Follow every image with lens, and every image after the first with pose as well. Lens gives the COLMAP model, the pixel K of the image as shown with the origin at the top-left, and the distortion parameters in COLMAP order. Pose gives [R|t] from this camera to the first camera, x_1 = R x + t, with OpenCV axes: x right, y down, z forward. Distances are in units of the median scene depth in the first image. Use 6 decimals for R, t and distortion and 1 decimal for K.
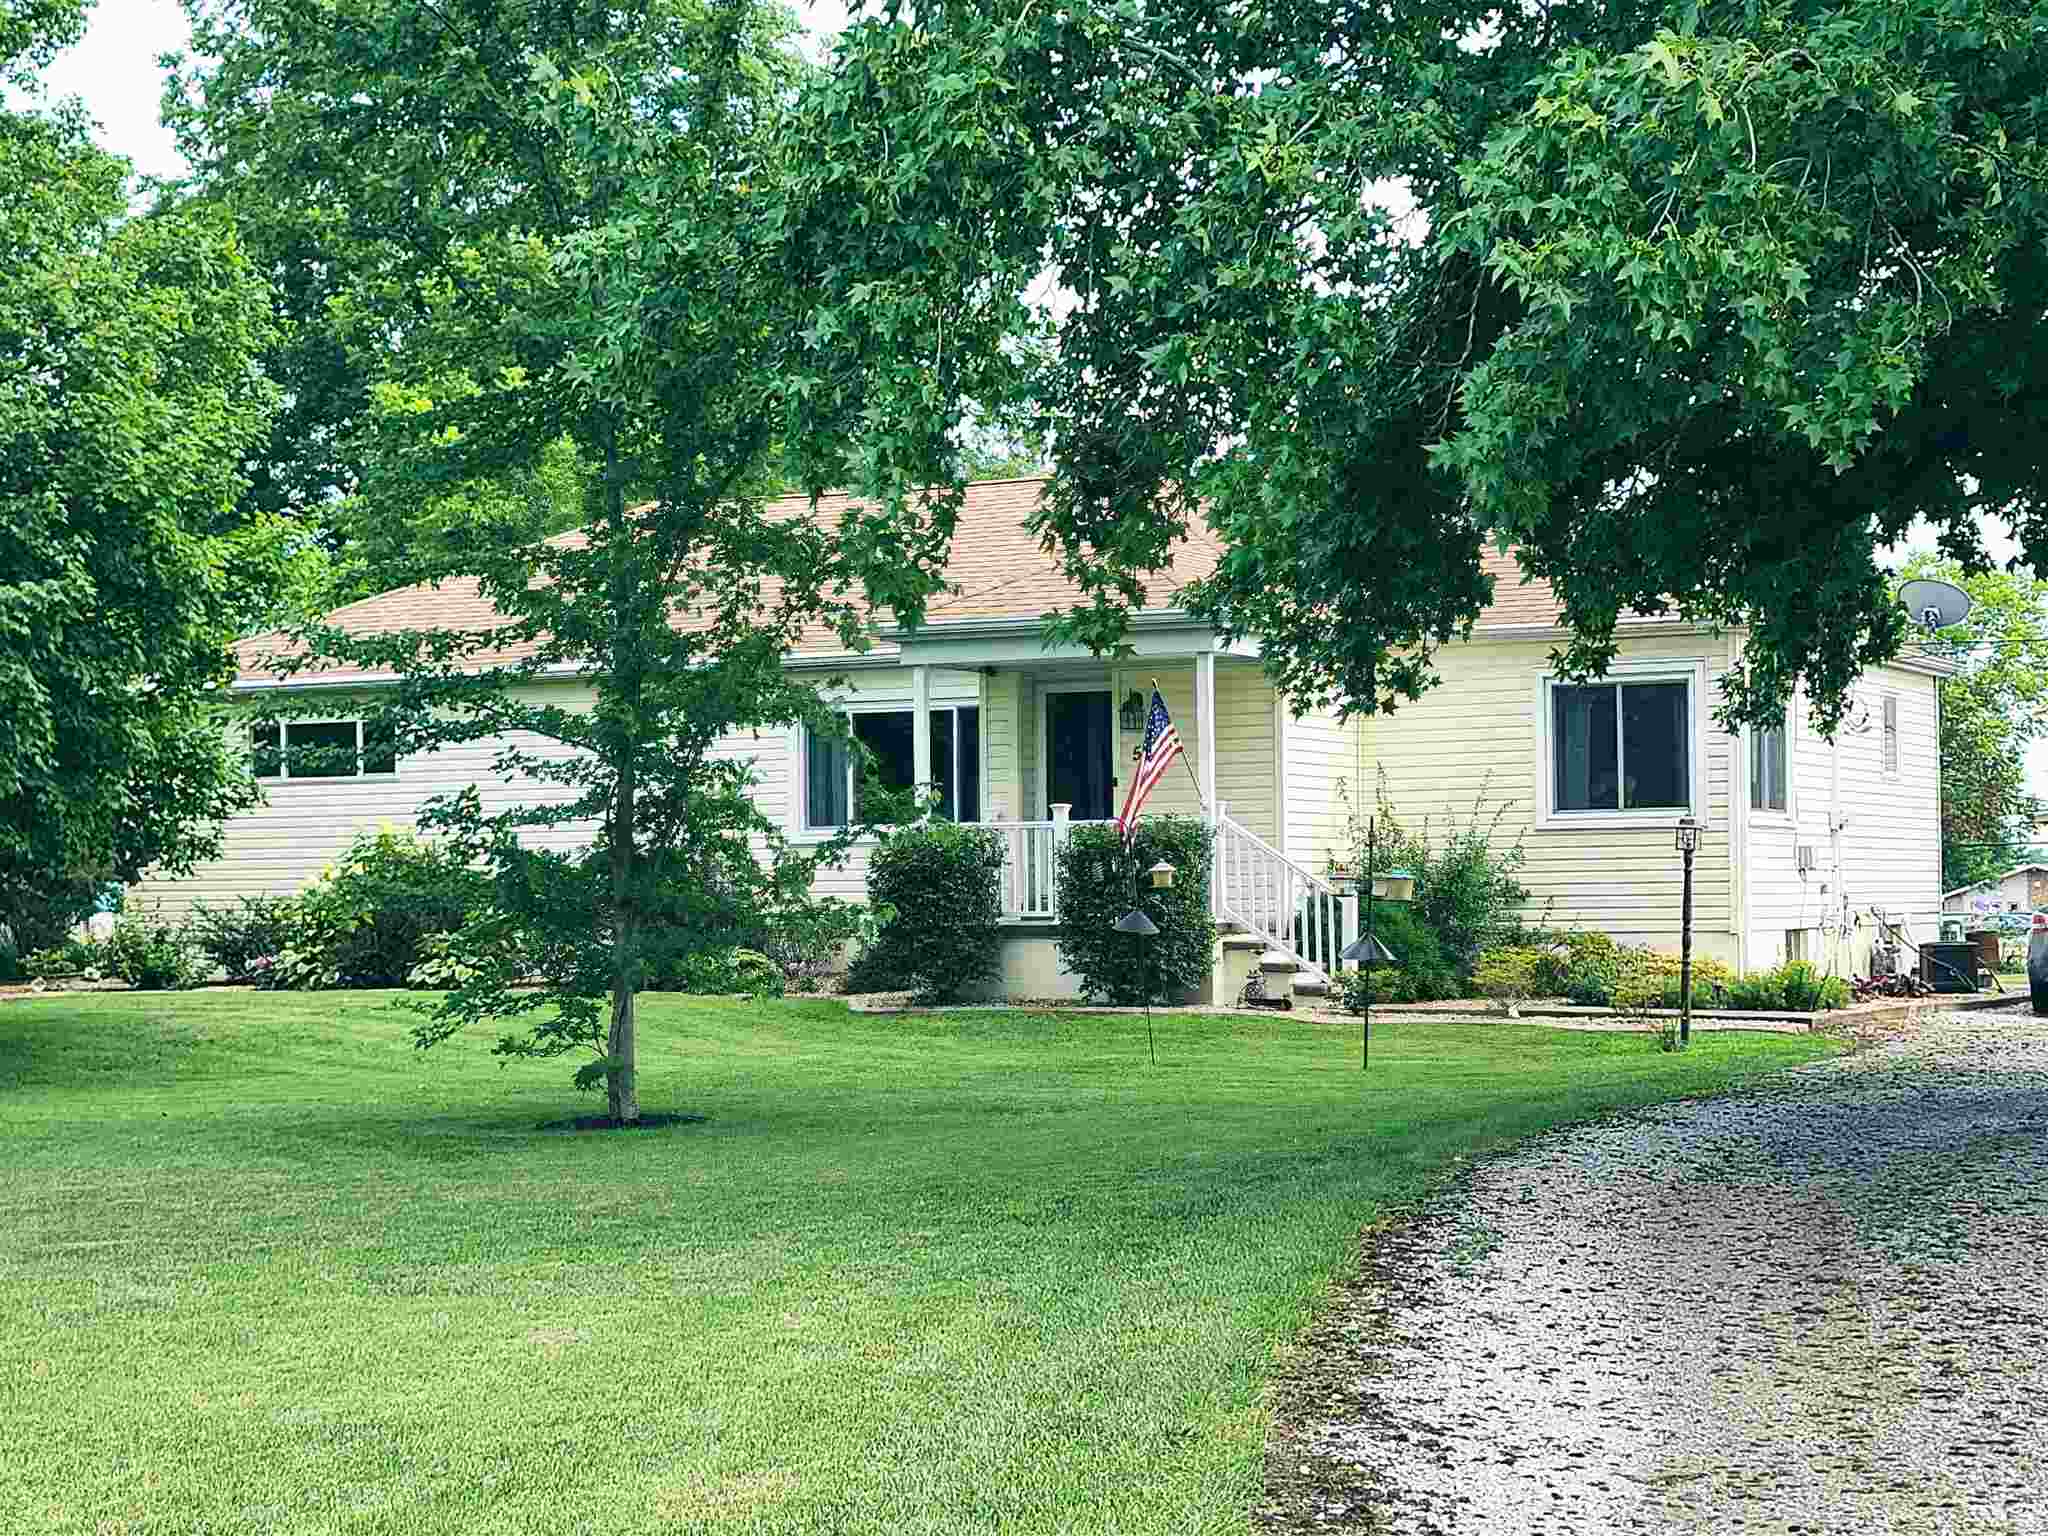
lens RADIAL K [[3531.8, 0, 1024.0], [0, 3531.8, 768.0], [0, 0, 1]] dist [0.081870, 0.129229]
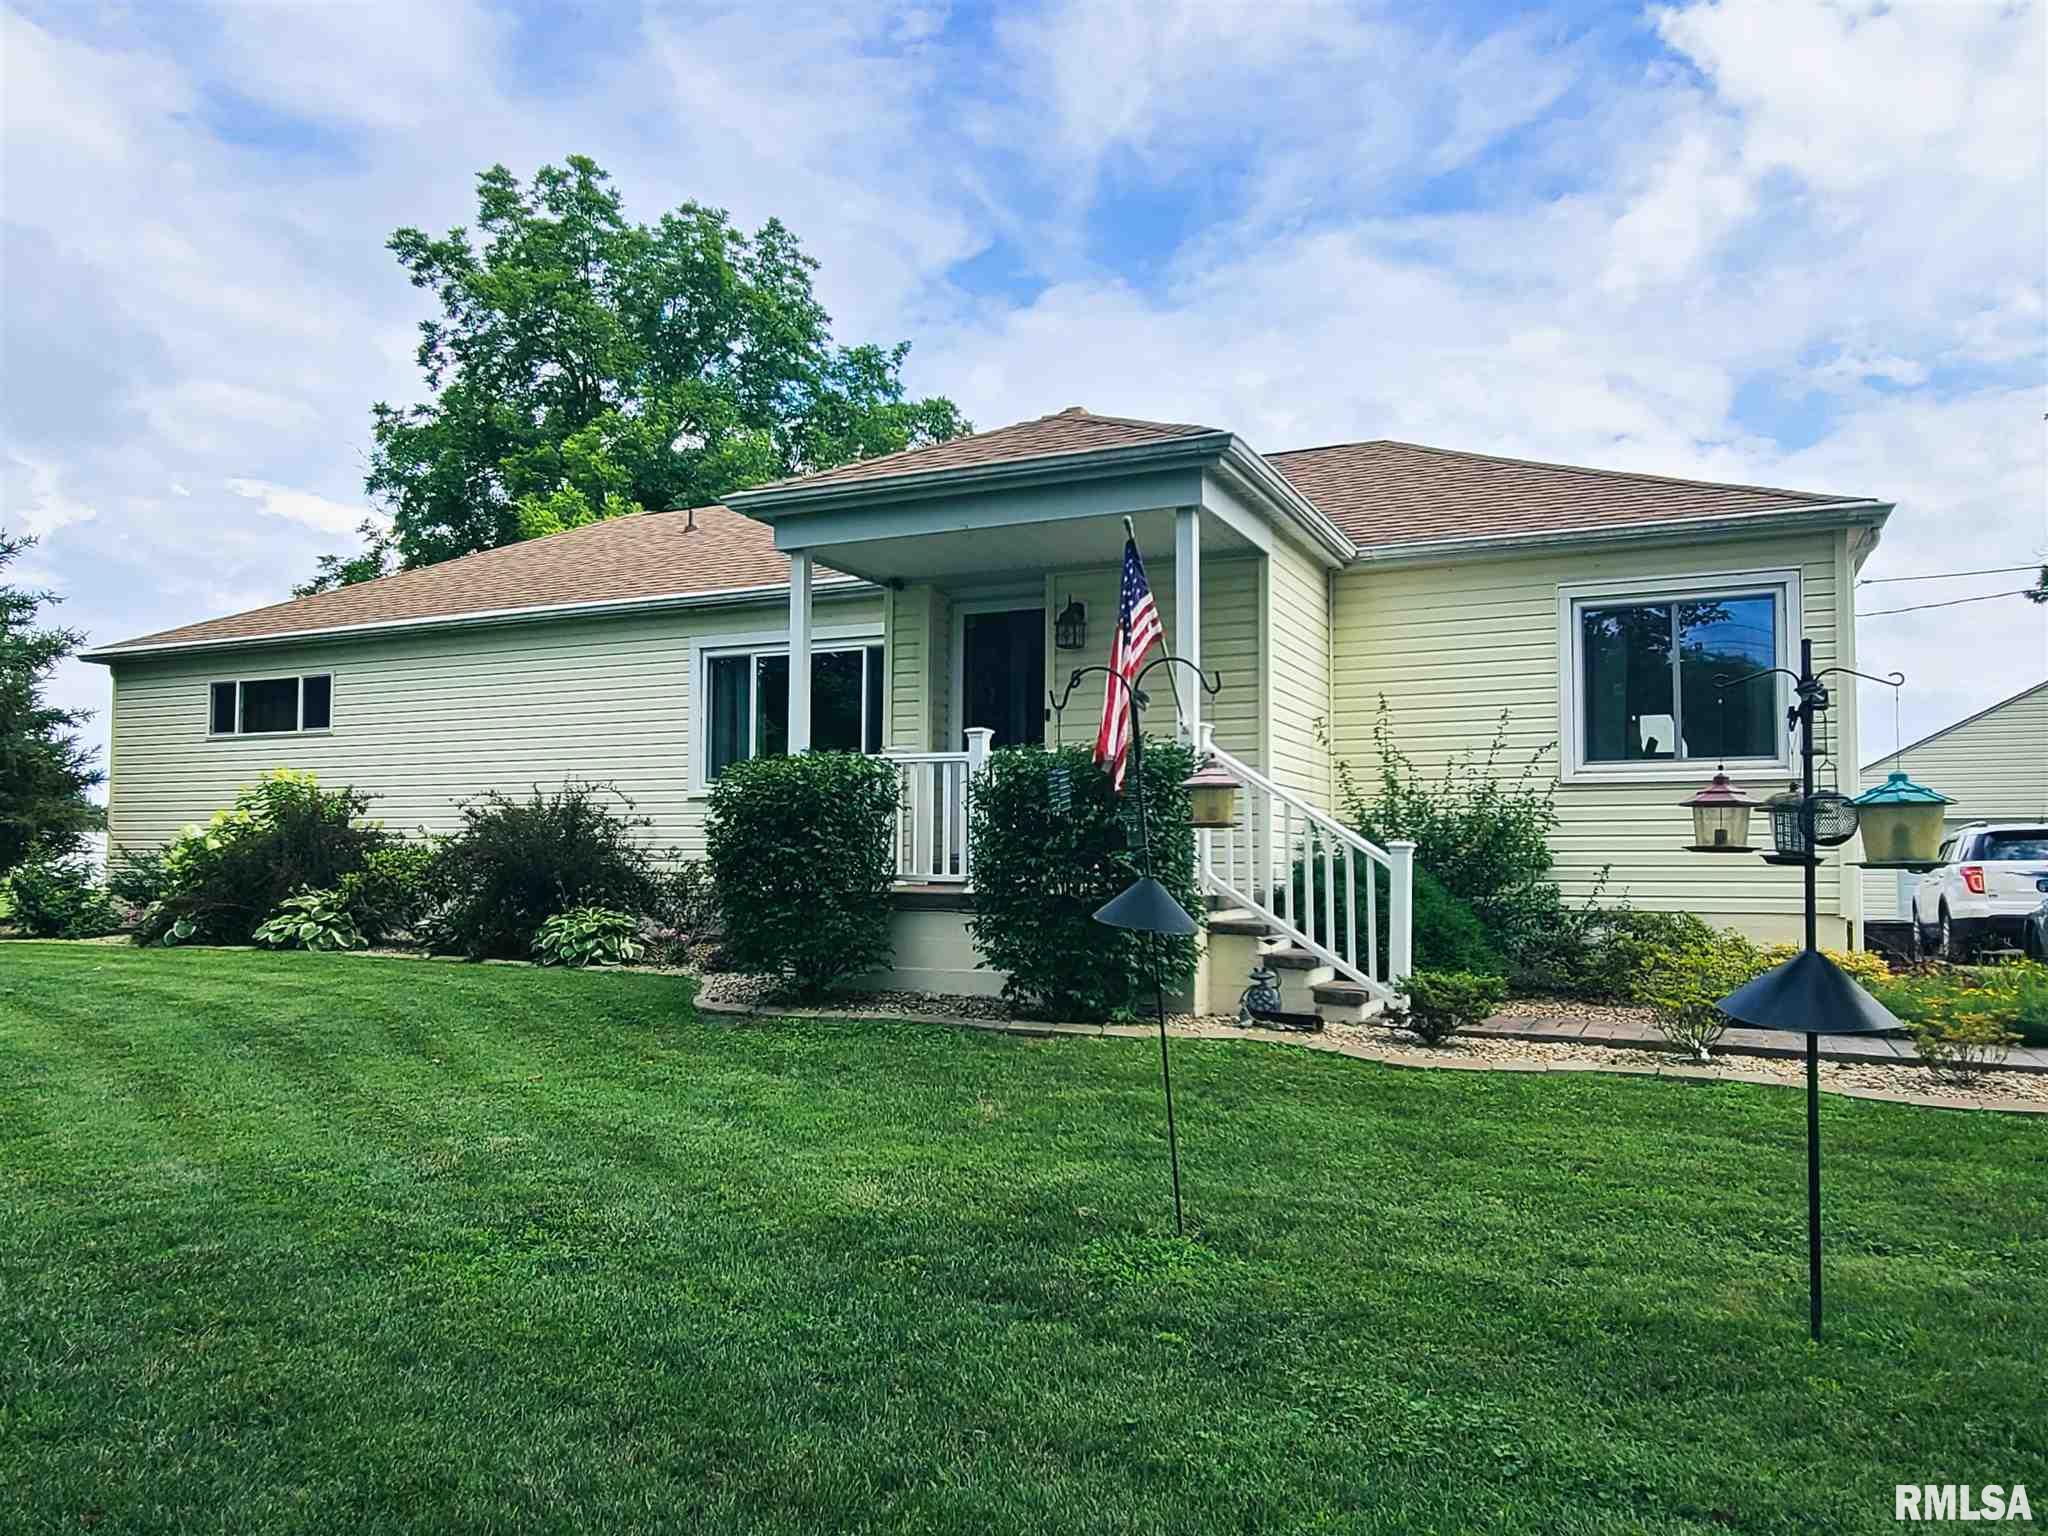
lens RADIAL K [[1445.2, 0, 1024.2], [0, 1445.2, 772.7], [0, 0, 1]] dist [-0.002278, 0.006650]
pose [[0.998891, 0.020714, 0.042278, 0.007411], [-0.019472, 0.999372, -0.029592, 0.028863], [-0.042865, 0.028736, 0.998668, 0.720686]]
